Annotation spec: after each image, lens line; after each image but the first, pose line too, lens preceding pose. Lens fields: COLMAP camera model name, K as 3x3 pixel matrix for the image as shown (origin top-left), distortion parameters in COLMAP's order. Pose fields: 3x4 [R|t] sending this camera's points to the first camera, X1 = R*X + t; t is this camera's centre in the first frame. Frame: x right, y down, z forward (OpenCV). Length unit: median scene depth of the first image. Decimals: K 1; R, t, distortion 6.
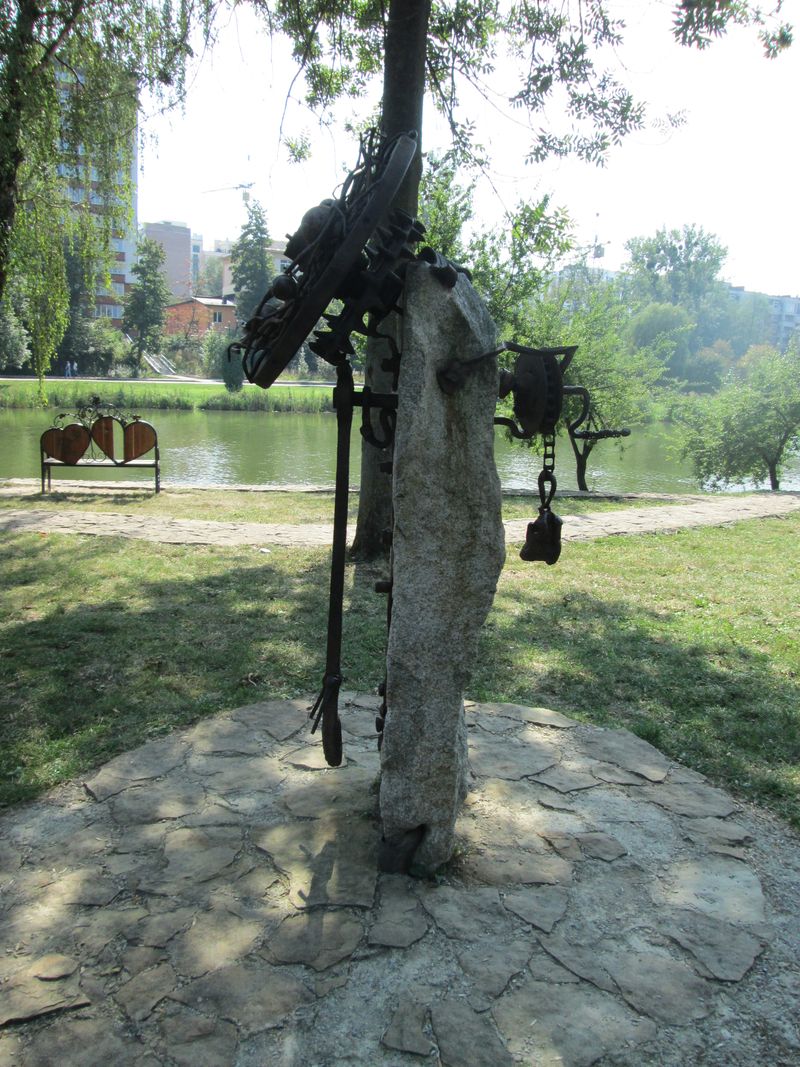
lens RADIAL K [[882.6, 0, 403.7], [0, 882.6, 533.4], [0, 0, 1]] dist [-0.049663, 0.016338]
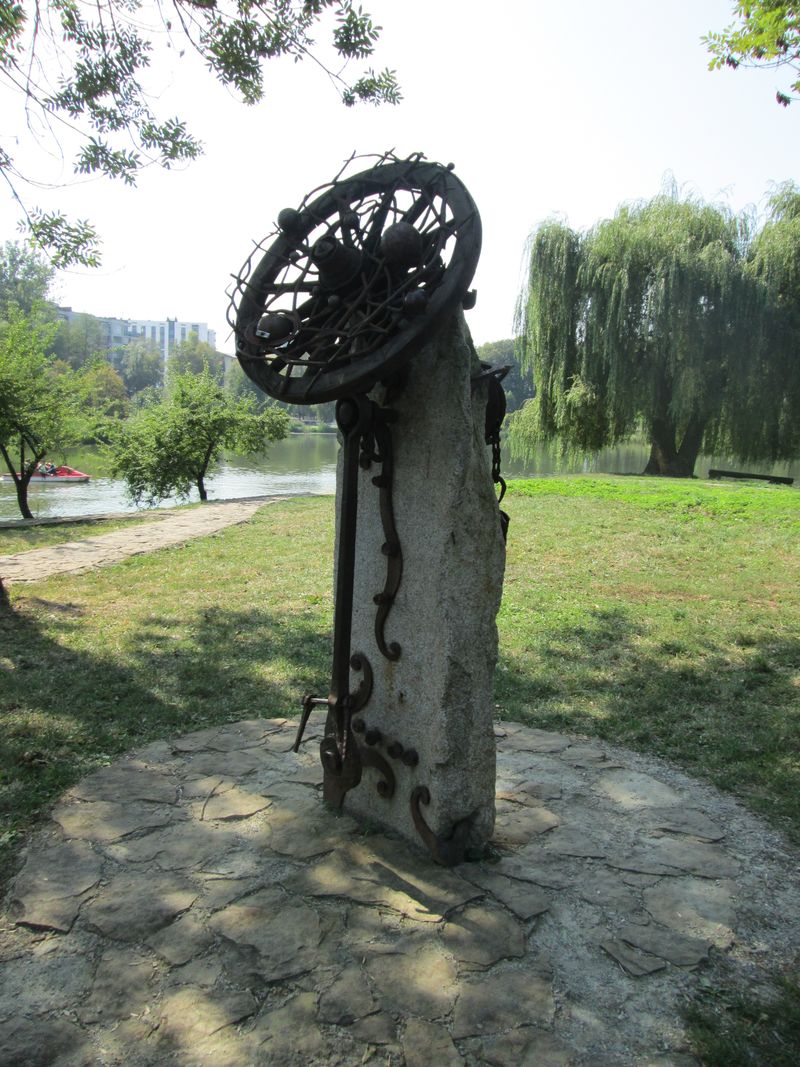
lens RADIAL K [[882.6, 0, 403.7], [0, 882.6, 533.4], [0, 0, 1]] dist [-0.049663, 0.016338]
pose [[0.758944, -0.108181, 0.642106, -0.539521], [0.122230, 0.992242, 0.022700, -0.028286], [-0.639581, 0.061256, 0.766279, 0.168057]]
